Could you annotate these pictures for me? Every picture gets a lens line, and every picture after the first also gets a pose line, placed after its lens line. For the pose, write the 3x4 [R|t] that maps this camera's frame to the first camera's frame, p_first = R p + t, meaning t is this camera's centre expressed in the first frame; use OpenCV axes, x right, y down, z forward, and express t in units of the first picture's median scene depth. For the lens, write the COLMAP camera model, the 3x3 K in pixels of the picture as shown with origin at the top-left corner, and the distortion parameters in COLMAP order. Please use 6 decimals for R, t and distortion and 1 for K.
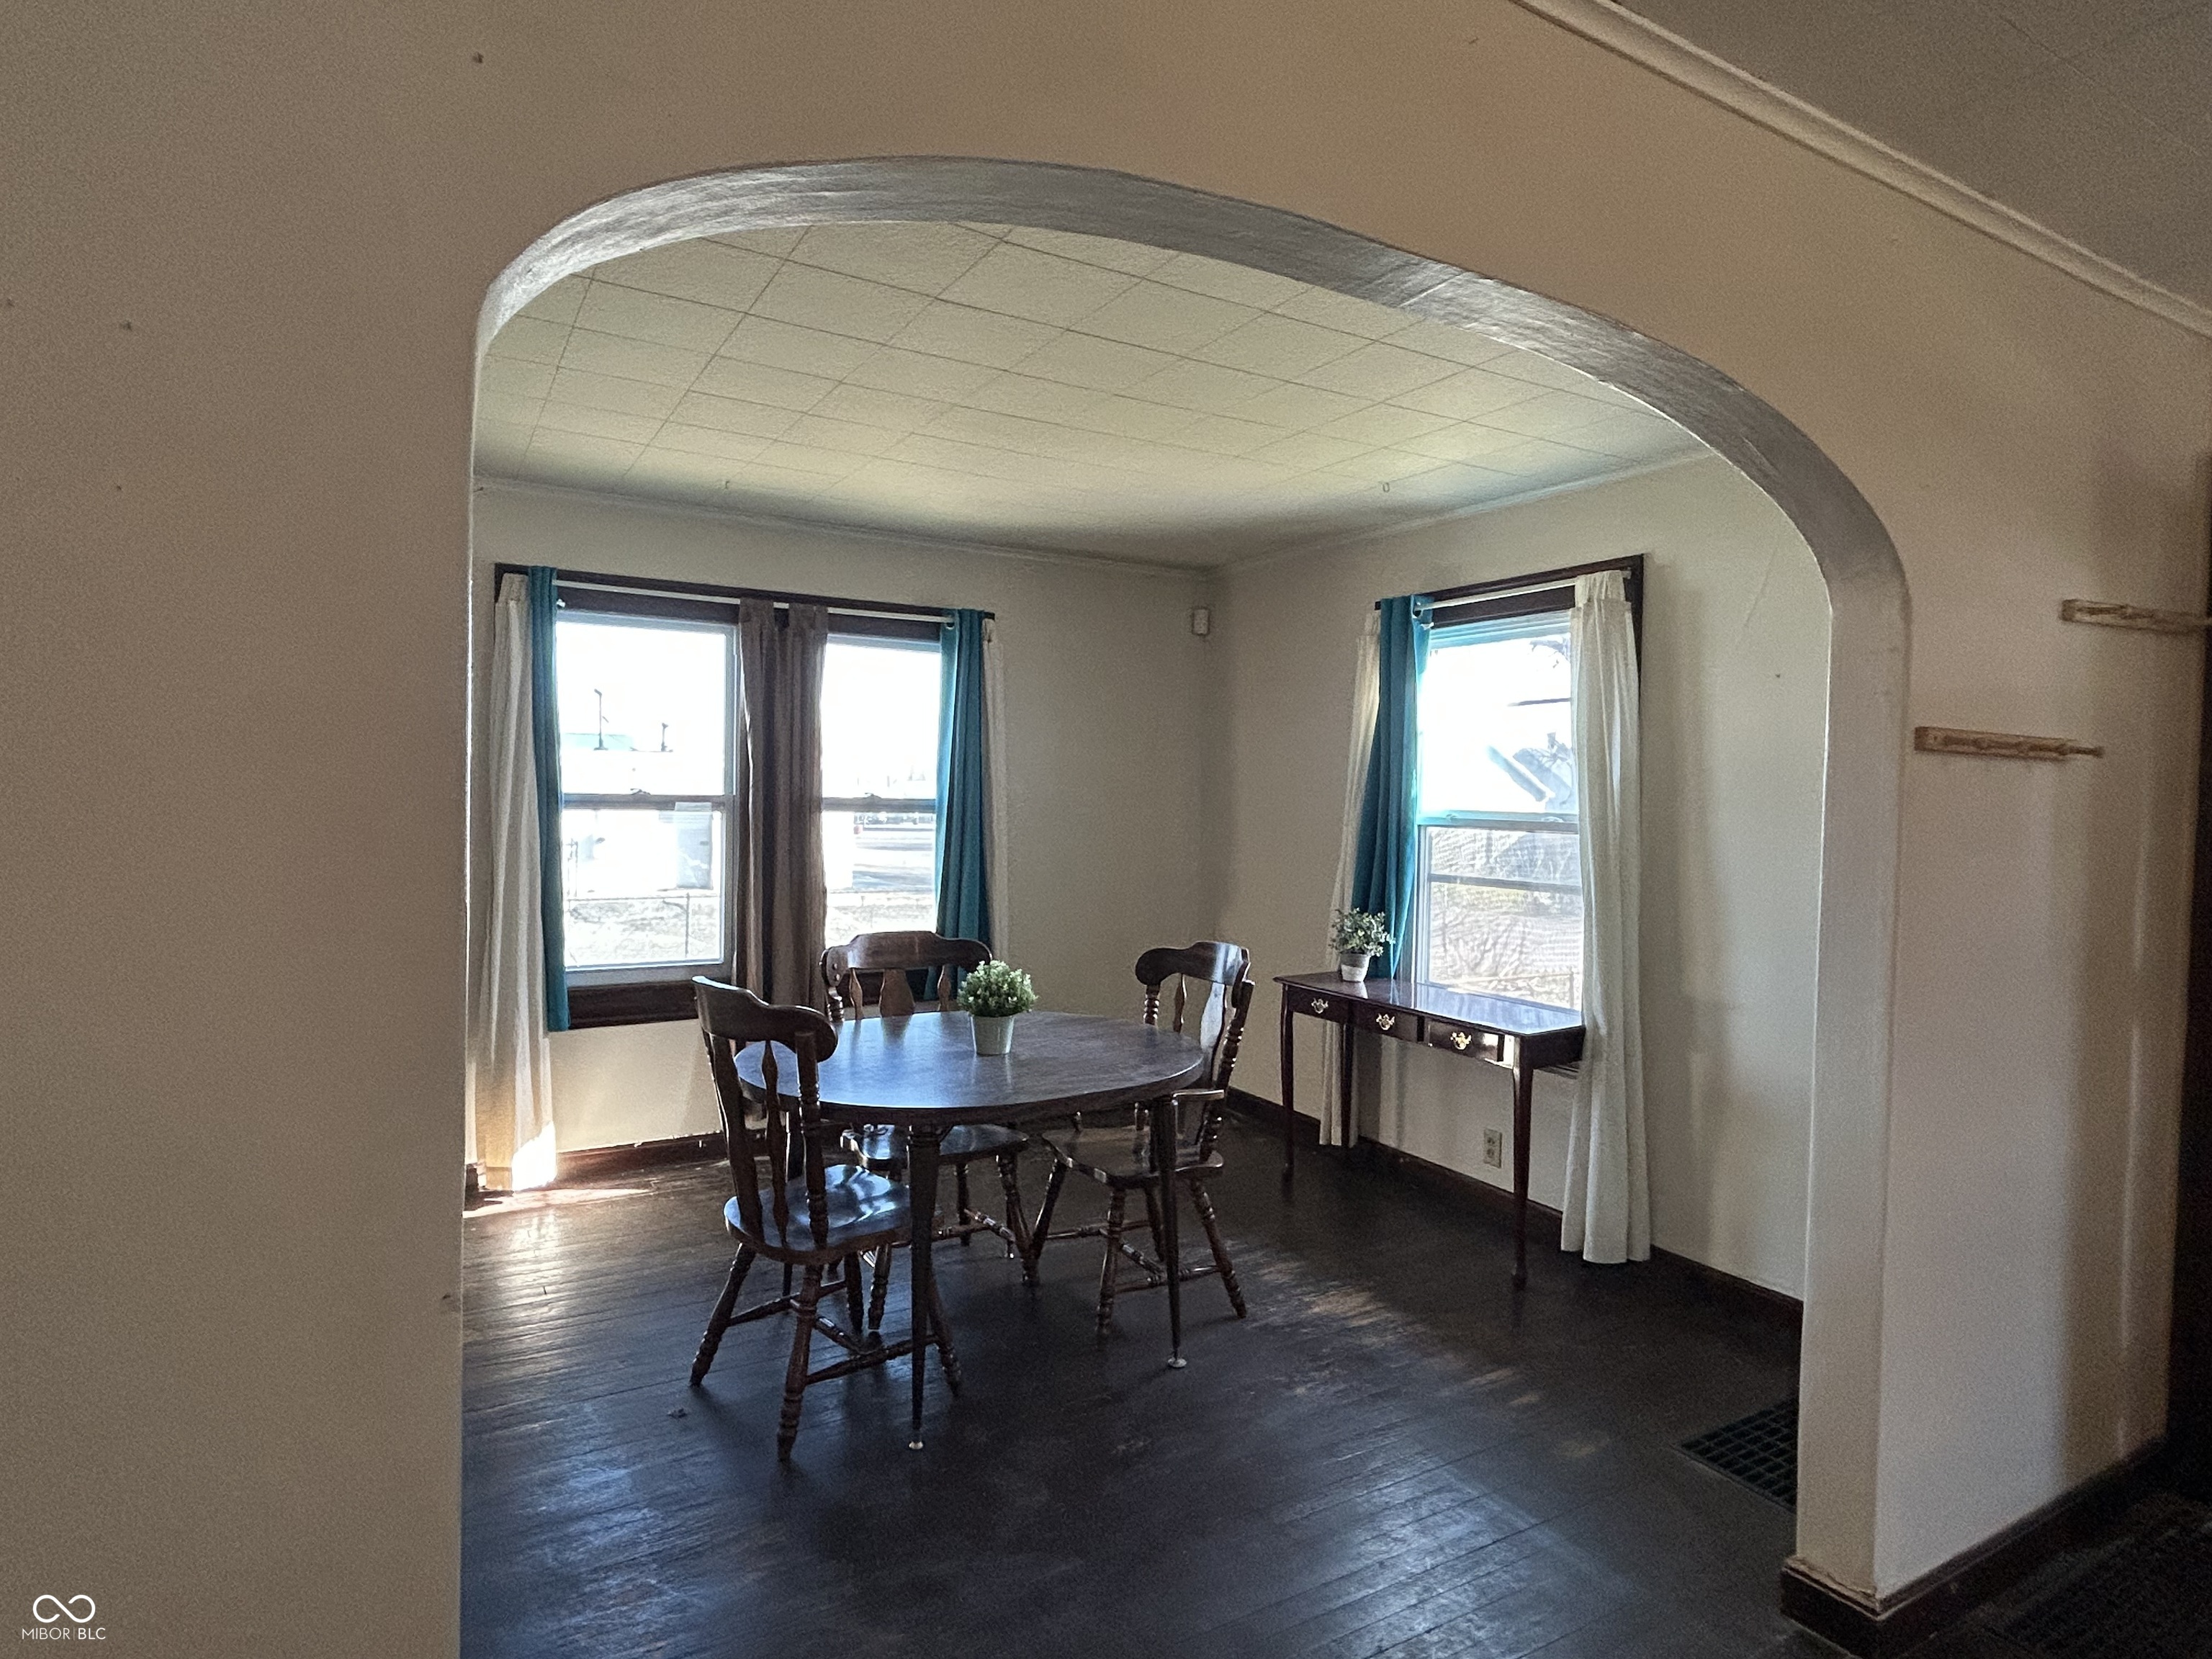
lens RADIAL K [[1210.4, 0, 1105.3], [0, 1210.4, 825.0], [0, 0, 1]] dist [0.004413, -0.006830]
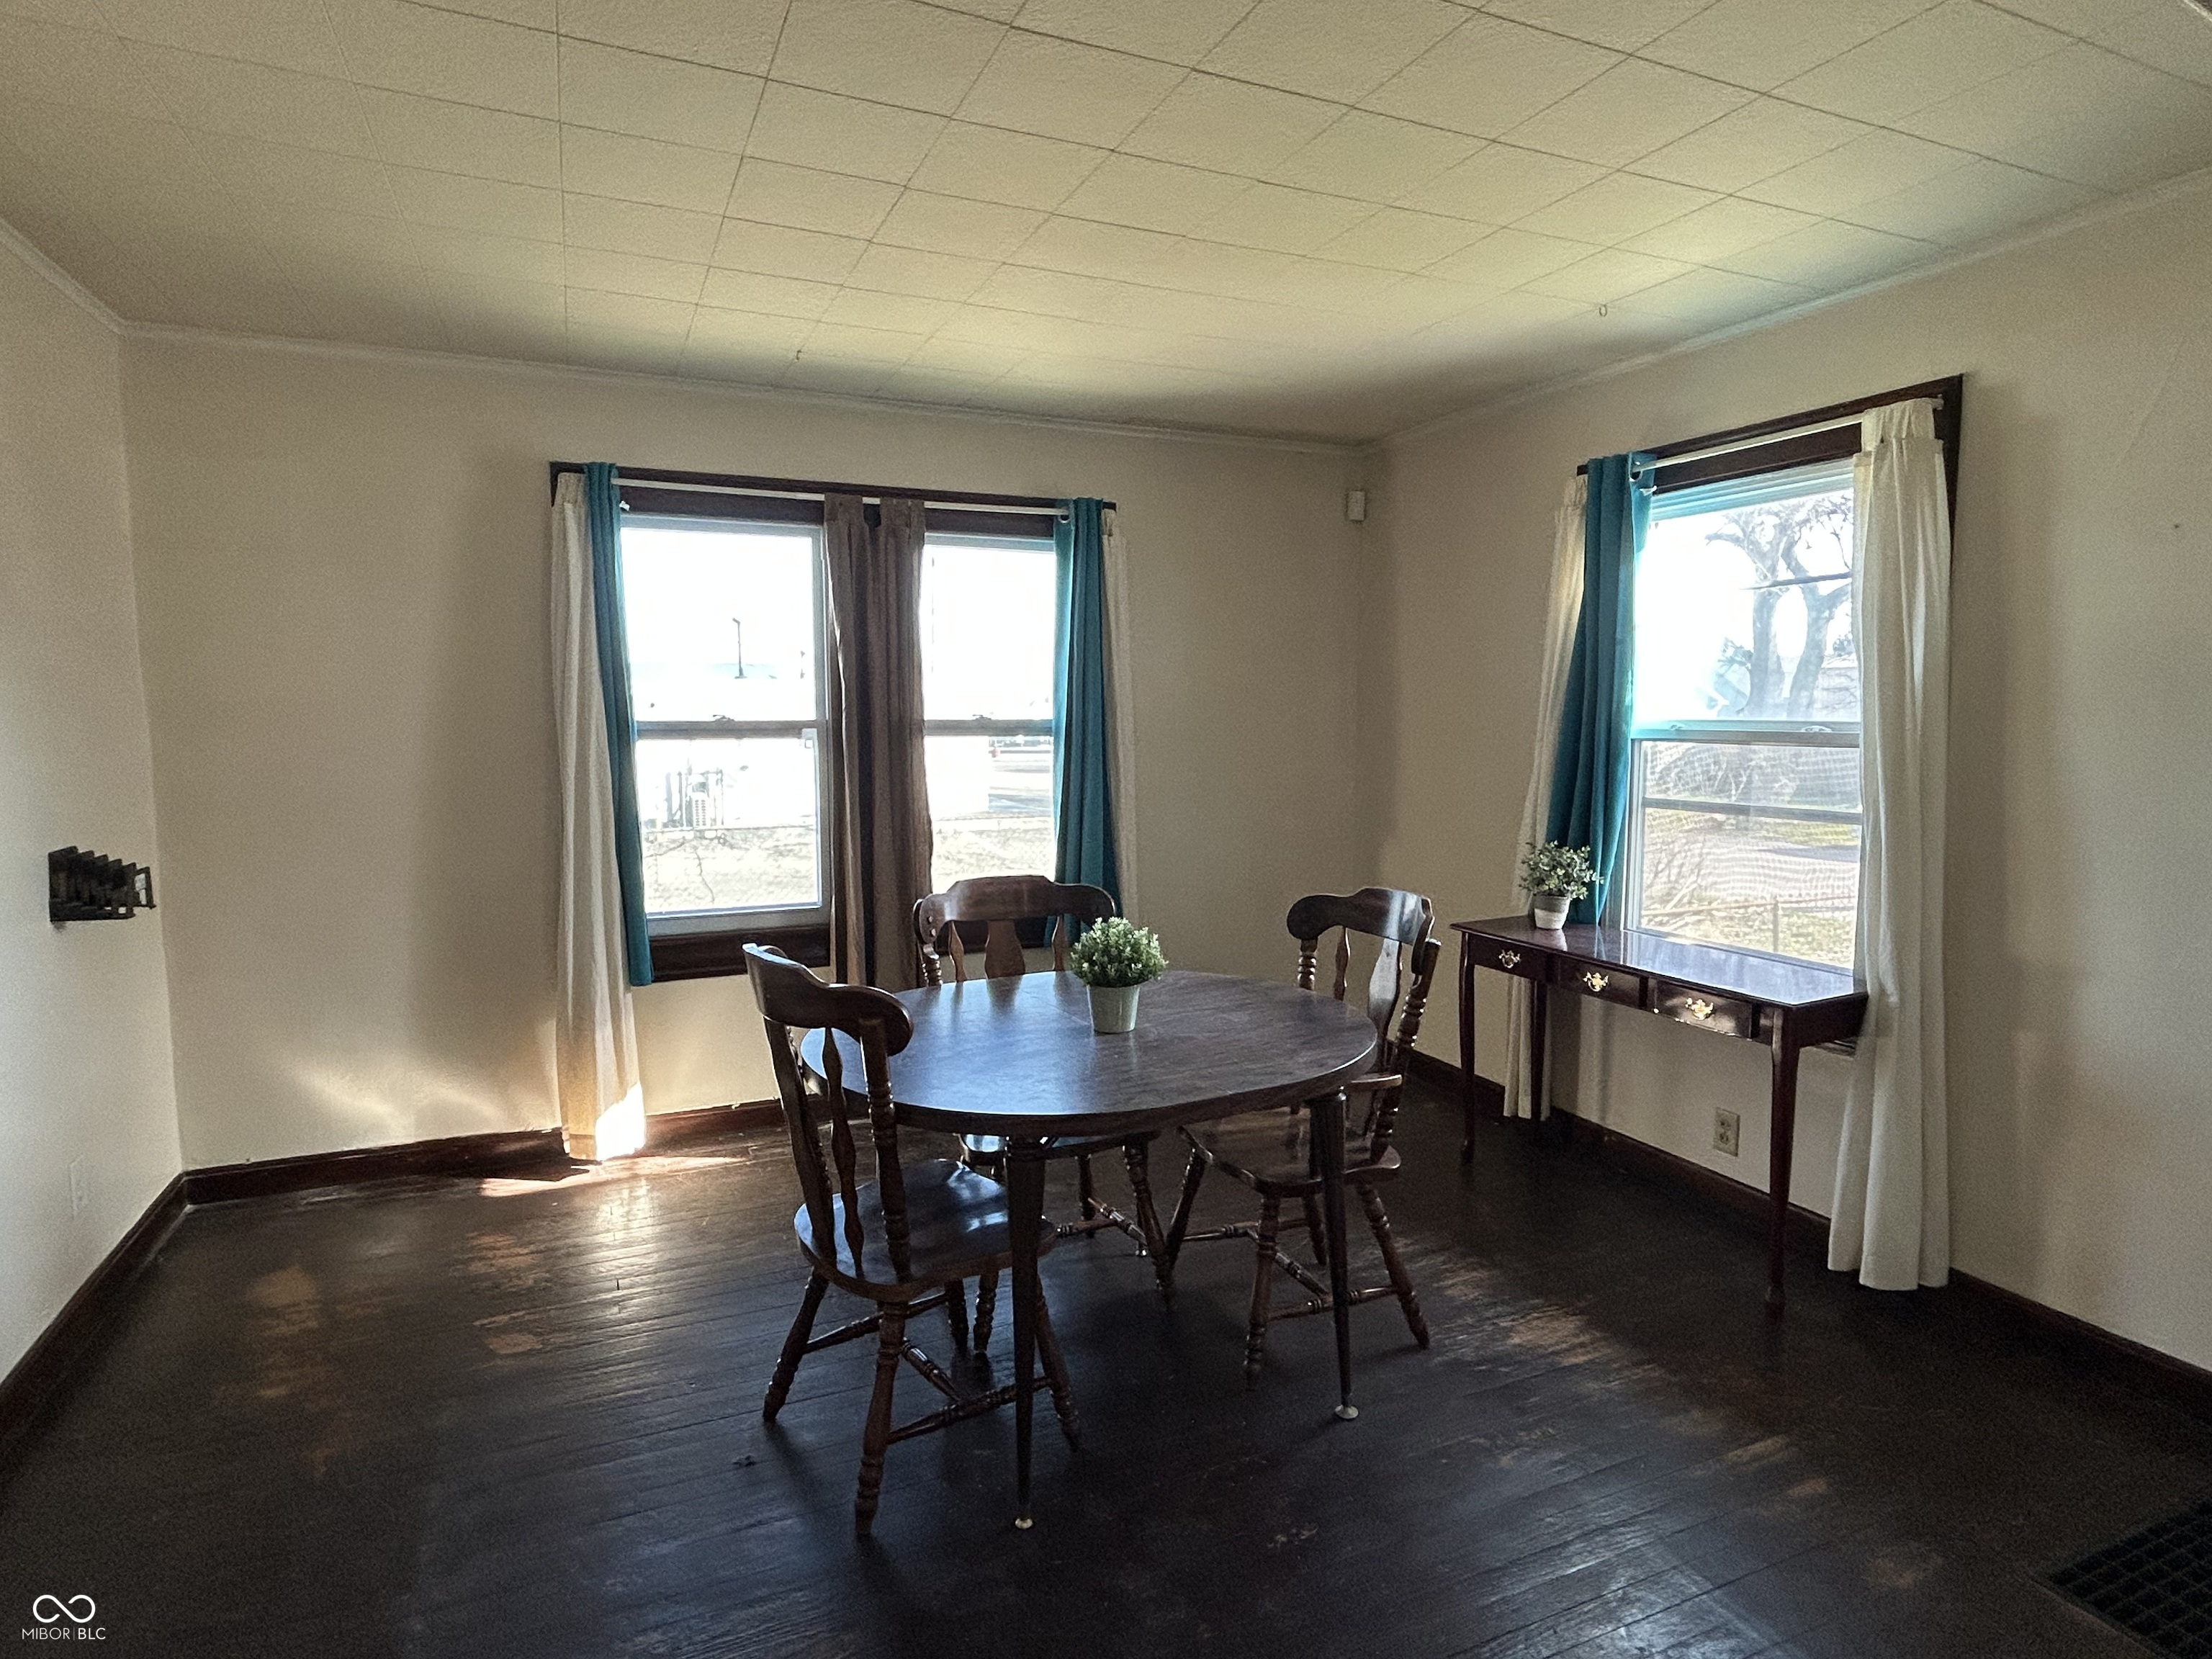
lens RADIAL K [[1210.4, 0, 1105.3], [0, 1210.4, 825.0], [0, 0, 1]] dist [0.004413, -0.006830]
pose [[0.993505, -0.010529, -0.113303, -0.003803], [0.018037, 0.997693, 0.065444, -0.002322], [0.112352, -0.067062, 0.991403, 0.155572]]
